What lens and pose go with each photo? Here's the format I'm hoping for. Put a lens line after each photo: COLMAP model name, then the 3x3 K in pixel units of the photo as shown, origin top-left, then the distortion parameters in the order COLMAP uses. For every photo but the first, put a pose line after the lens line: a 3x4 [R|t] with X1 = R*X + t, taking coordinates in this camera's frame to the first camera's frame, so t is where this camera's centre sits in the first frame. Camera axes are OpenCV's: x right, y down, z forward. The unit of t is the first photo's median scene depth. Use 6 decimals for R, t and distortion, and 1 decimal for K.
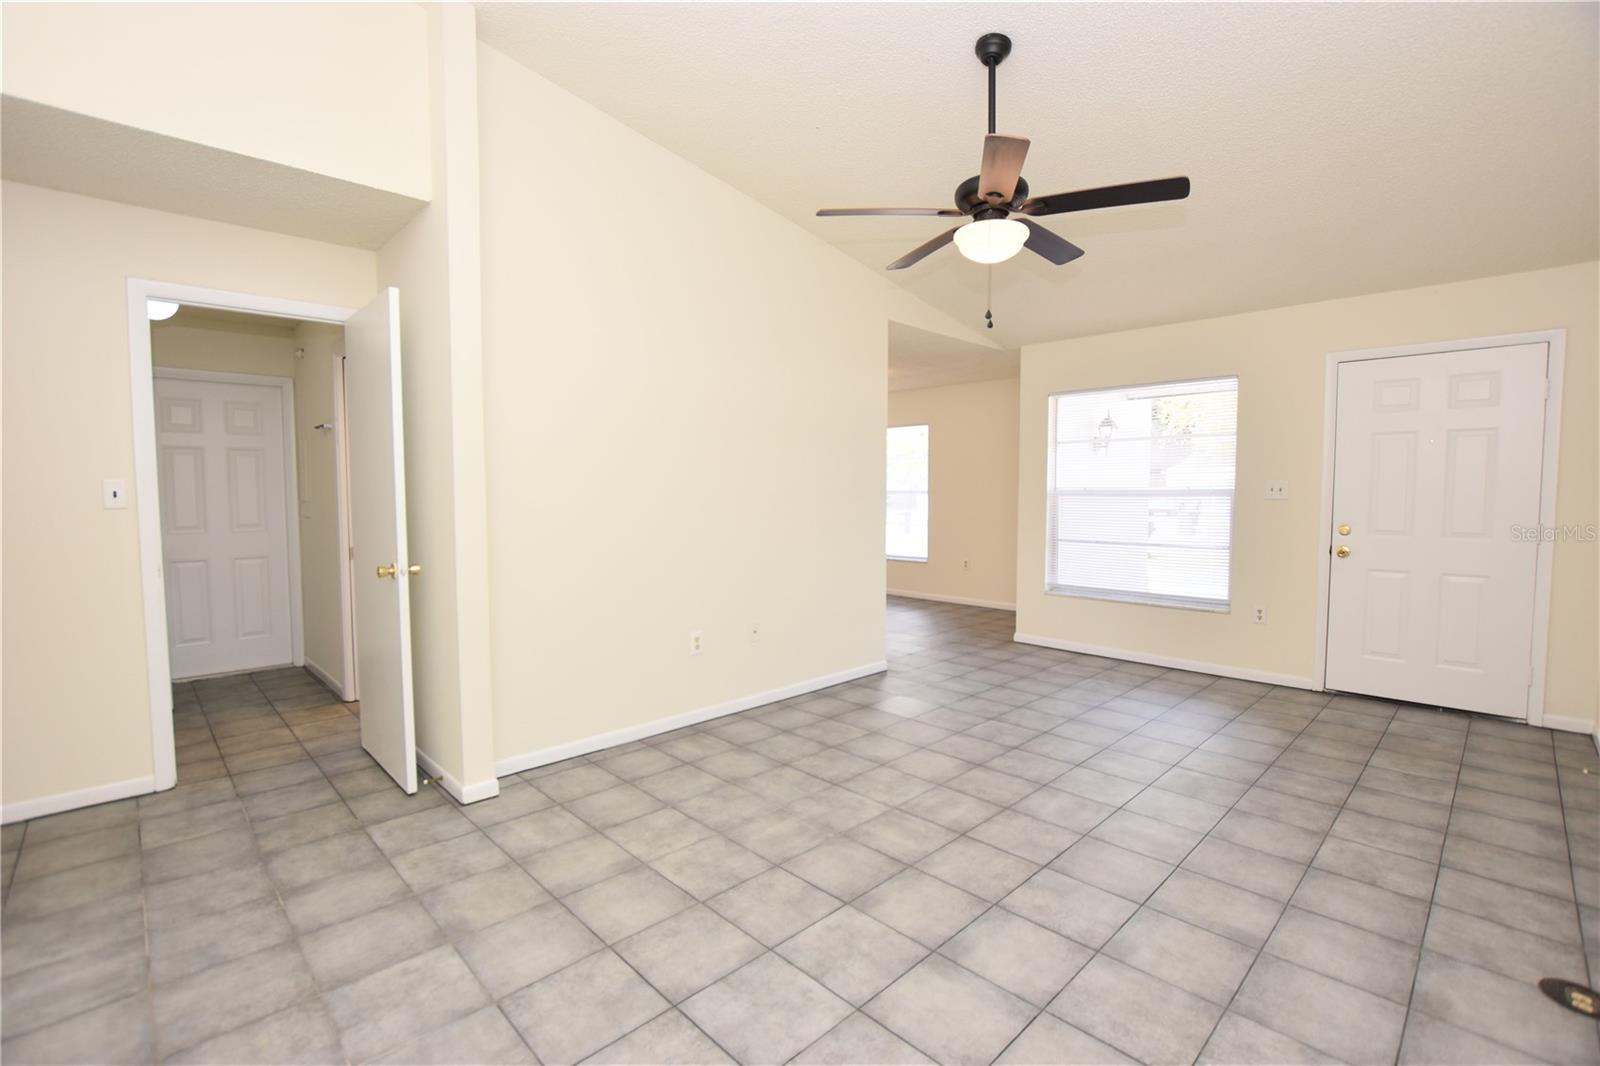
lens RADIAL K [[712.2, 0, 787.0], [0, 712.2, 531.4], [0, 0, 1]] dist [-0.023998, 0.001167]
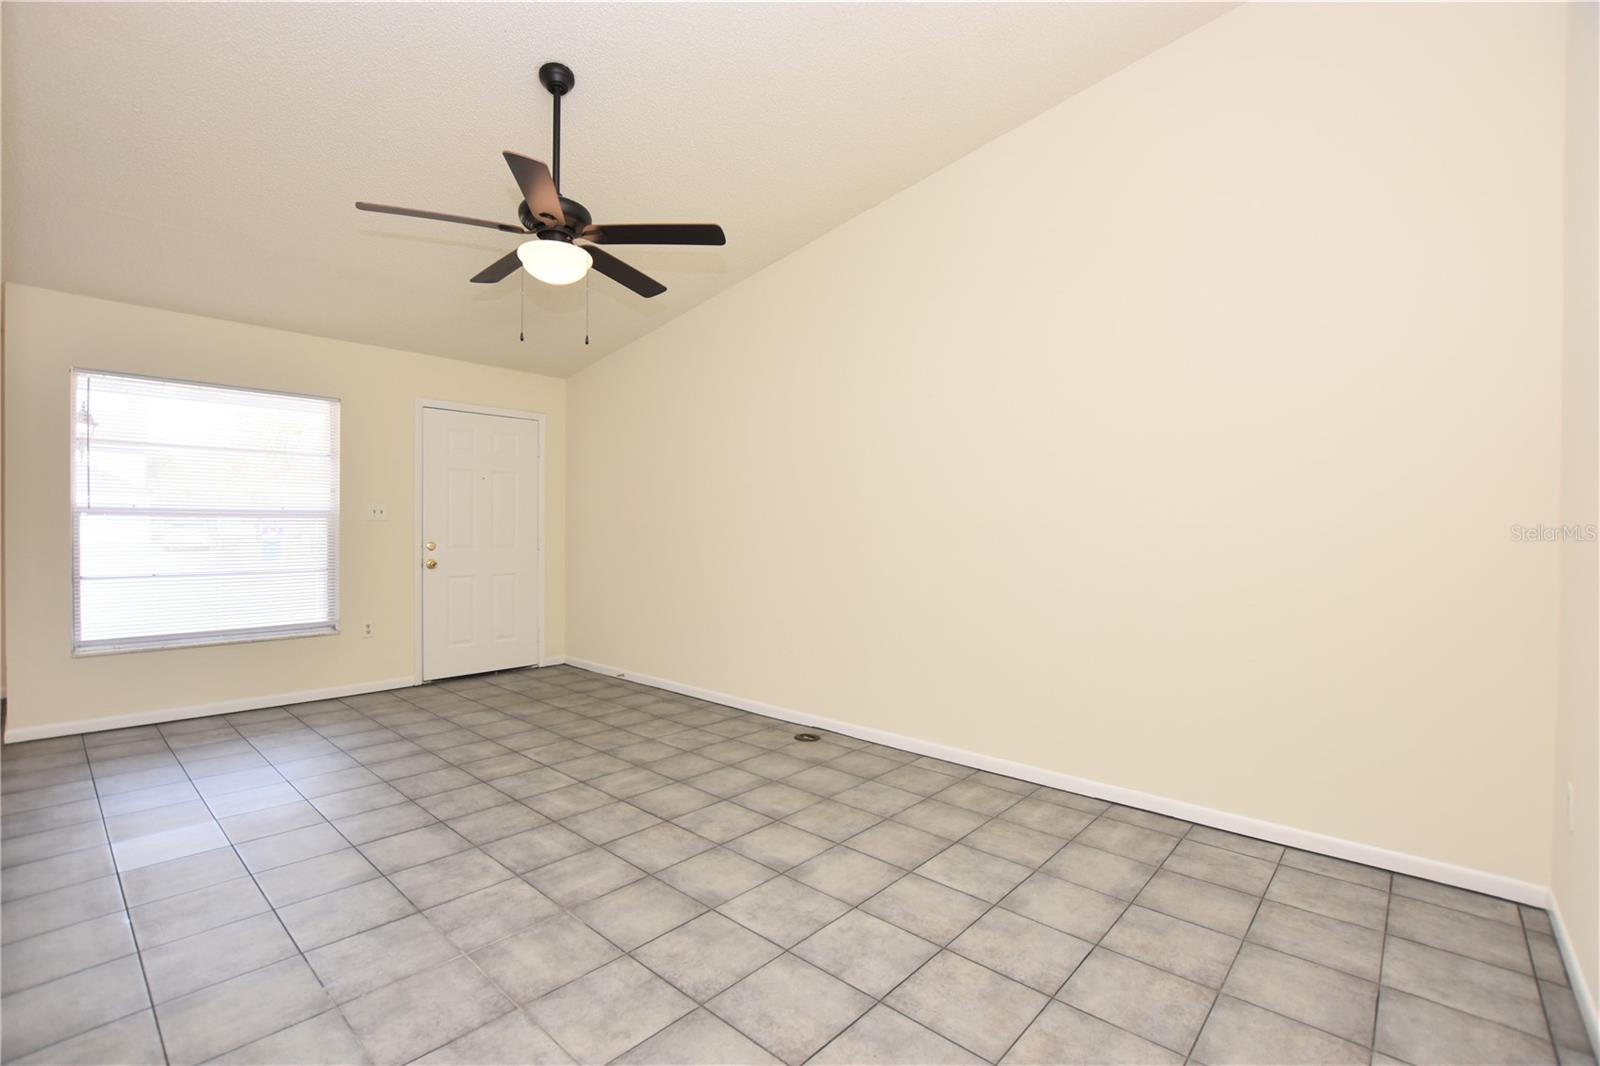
lens RADIAL K [[712.2, 0, 791.3], [0, 712.2, 536.7], [0, 0, 1]] dist [-0.023998, 0.001167]
pose [[-0.066942, -0.014942, 0.997645, -0.760444], [0.045025, 0.998824, 0.017981, -0.020015], [-0.996740, 0.046122, -0.066190, 0.756021]]
